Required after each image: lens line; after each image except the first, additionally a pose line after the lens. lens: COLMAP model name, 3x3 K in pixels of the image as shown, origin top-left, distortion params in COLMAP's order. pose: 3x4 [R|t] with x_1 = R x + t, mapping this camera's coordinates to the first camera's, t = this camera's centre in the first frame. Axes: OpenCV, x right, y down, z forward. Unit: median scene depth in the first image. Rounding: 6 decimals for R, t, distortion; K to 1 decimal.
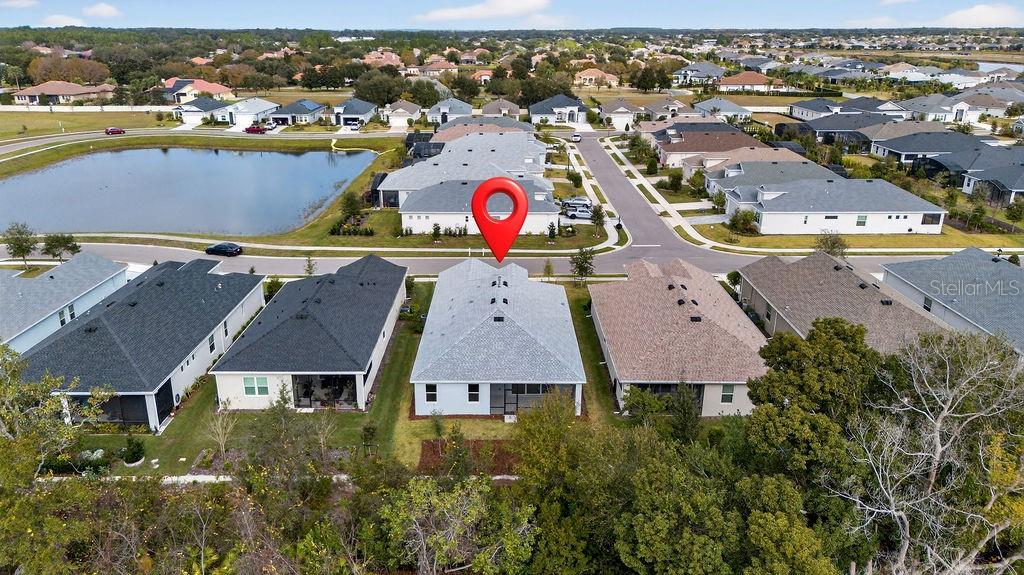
lens RADIAL K [[712.6, 0, 512.0], [0, 712.6, 287.5], [0, 0, 1]] dist [0.056017, -0.041744]
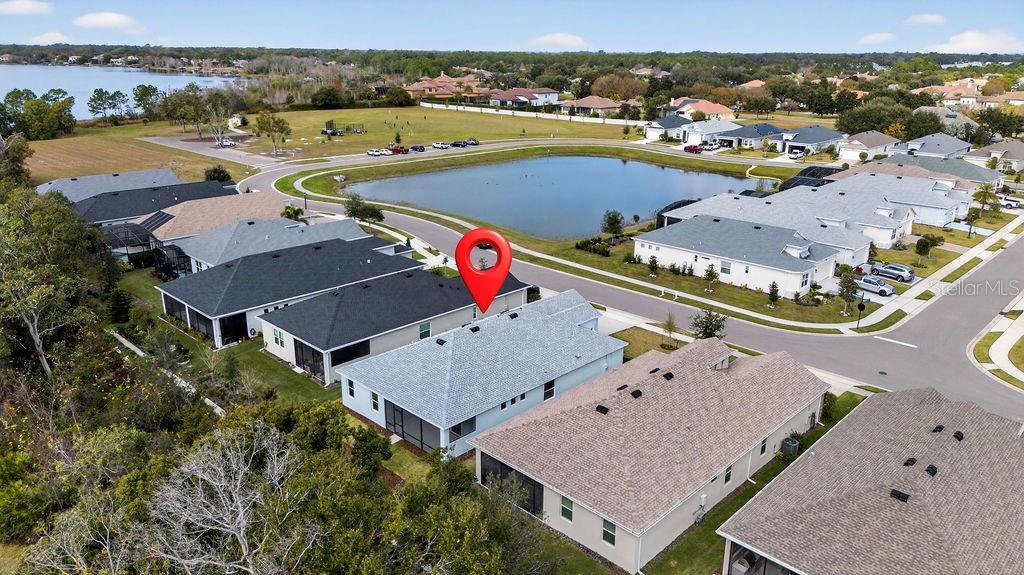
lens RADIAL K [[734.0, 0, 529.9], [0, 734.0, 288.9], [0, 0, 1]] dist [0.041734, -0.005730]
pose [[0.724124, 0.220014, -0.653635, 0.190691], [-0.244209, 0.968143, 0.055332, -0.029244], [0.644986, 0.119557, 0.754785, 0.090256]]
